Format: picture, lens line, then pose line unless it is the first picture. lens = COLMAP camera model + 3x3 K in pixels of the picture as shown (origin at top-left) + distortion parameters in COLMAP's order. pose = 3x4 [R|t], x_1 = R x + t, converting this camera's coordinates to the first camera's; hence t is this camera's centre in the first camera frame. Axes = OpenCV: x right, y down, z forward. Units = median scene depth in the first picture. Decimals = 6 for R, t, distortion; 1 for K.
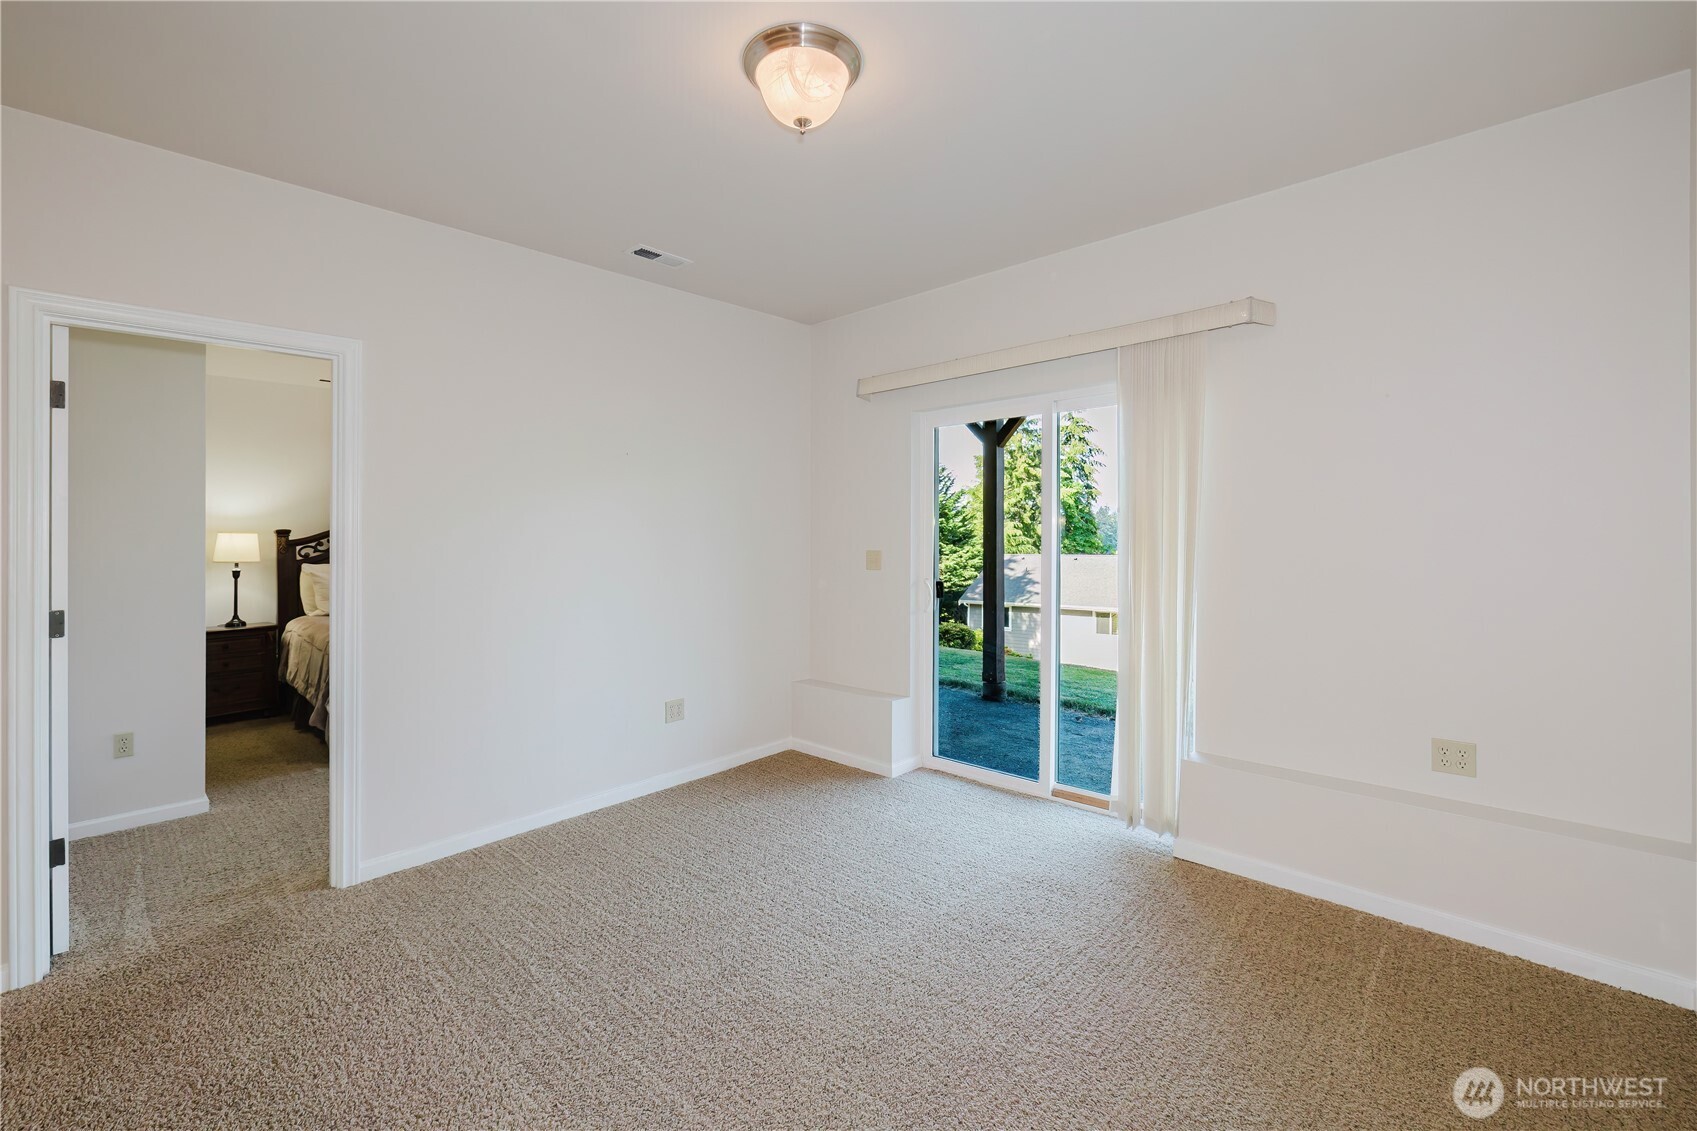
lens RADIAL K [[722.6, 0, 834.5], [0, 722.6, 531.9], [0, 0, 1]] dist [0.000758, 0.000087]
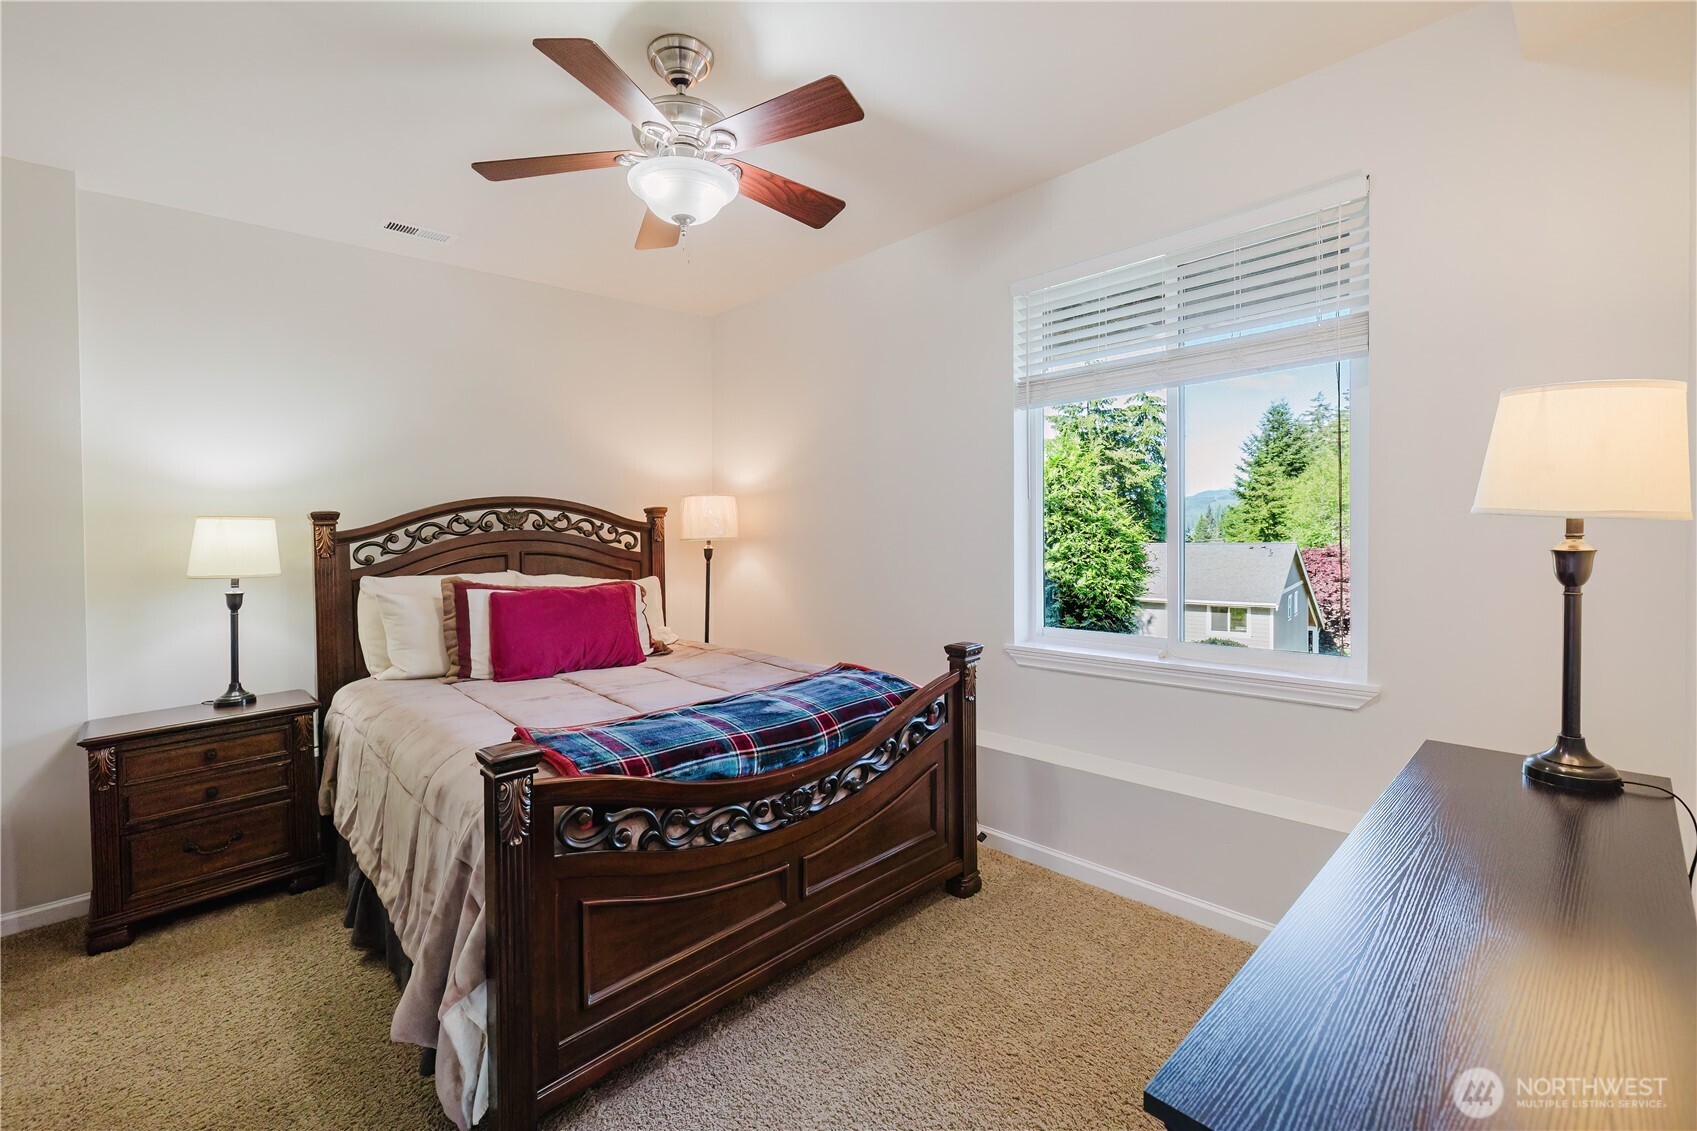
lens RADIAL K [[723.2, 0, 834.1], [0, 723.2, 523.0], [0, 0, 1]] dist [0.000926, -0.000285]
pose [[0.998748, -0.011626, -0.048655, -0.364482], [0.011672, 0.999932, 0.000655, 0.008433], [0.048644, -0.001222, 0.998815, 0.487957]]
